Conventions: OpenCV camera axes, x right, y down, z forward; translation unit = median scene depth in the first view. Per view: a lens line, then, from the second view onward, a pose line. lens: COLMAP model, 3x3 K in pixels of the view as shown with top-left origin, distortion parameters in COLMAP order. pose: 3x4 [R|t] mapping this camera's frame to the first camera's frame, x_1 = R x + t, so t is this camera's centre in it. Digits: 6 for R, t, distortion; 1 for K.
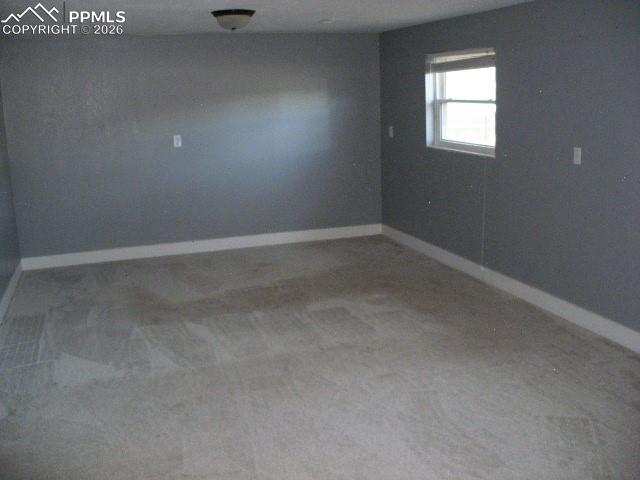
lens RADIAL K [[683.1, 0, 322.9], [0, 683.1, 239.6], [0, 0, 1]] dist [-0.142570, 0.000000]
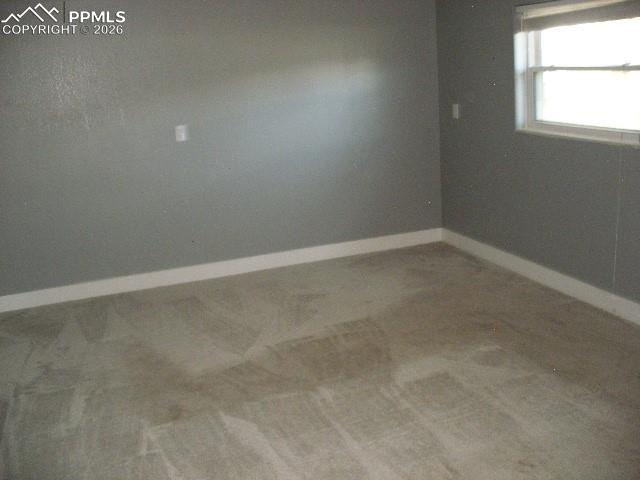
lens RADIAL K [[683.1, 0, 318.3], [0, 683.1, 237.9], [0, 0, 1]] dist [-0.142570, 0.000000]
pose [[0.999219, -0.036860, 0.014258, -0.090517], [0.036397, 0.998841, 0.031487, -0.054997], [-0.015402, -0.030943, 0.999402, 0.284655]]
